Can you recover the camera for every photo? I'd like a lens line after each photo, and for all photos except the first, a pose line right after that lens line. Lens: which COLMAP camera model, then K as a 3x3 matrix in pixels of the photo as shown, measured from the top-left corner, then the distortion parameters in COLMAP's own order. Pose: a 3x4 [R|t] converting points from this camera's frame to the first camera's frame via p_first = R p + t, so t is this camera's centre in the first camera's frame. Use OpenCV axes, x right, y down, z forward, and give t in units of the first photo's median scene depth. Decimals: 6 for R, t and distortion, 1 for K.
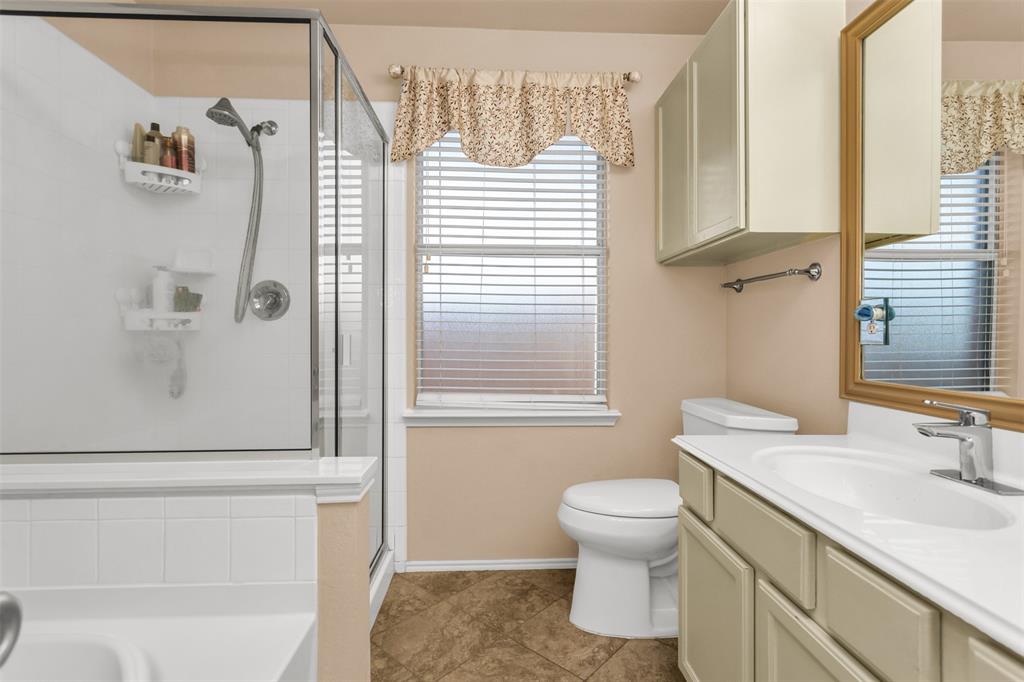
lens RADIAL K [[489.1, 0, 510.9], [0, 489.1, 337.3], [0, 0, 1]] dist [-0.001322, 0.001812]
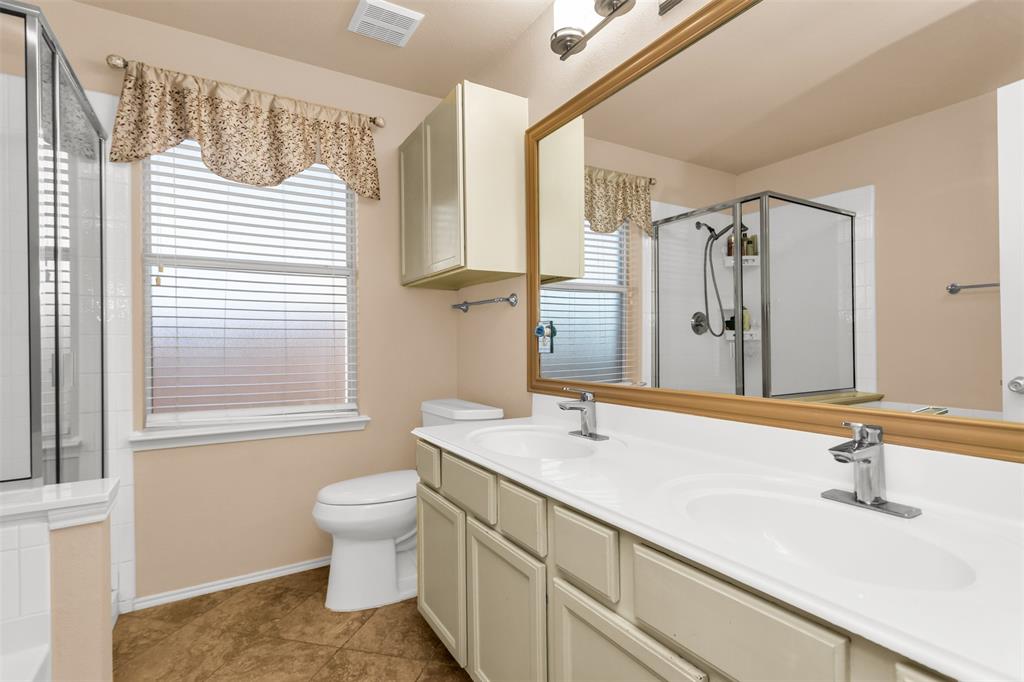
lens RADIAL K [[489.1, 0, 510.9], [0, 489.1, 337.3], [0, 0, 1]] dist [-0.001322, 0.001812]
pose [[0.876818, -0.004734, 0.480800, -0.033822], [0.015636, 0.999703, -0.018673, -0.003803], [-0.480569, 0.023891, 0.876632, -0.157306]]
